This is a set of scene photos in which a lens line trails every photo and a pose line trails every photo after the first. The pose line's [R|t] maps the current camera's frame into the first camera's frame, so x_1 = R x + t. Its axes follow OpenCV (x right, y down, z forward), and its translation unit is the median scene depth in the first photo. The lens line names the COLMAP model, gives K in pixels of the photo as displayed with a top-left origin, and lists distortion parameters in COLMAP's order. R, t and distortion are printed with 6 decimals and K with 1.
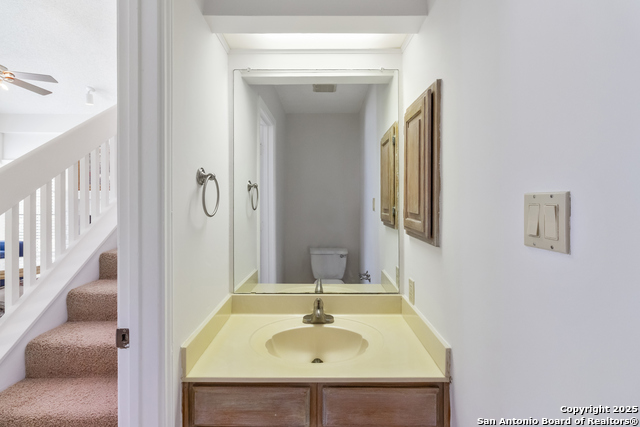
lens RADIAL K [[298.0, 0, 319.9], [0, 298.0, 201.9], [0, 0, 1]] dist [-0.000845, -0.000057]
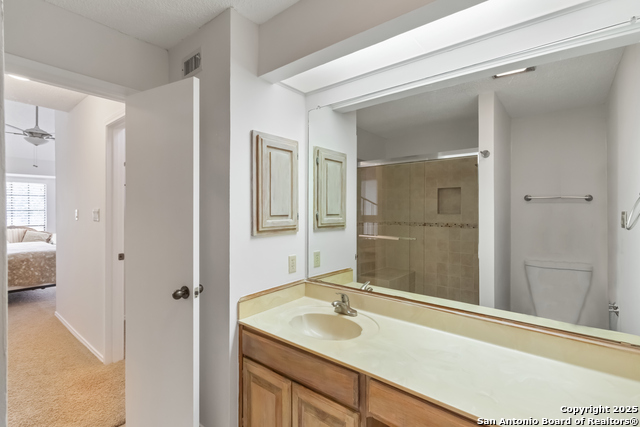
lens RADIAL K [[298.0, 0, 320.0], [0, 298.0, 213.5], [0, 0, 1]] dist [0.000397, 0.000059]
pose [[0.773570, -0.000076, -0.633711, 0.653142], [-0.003715, 0.999982, -0.004654, 0.017206], [0.633700, 0.005954, 0.773556, 0.031893]]
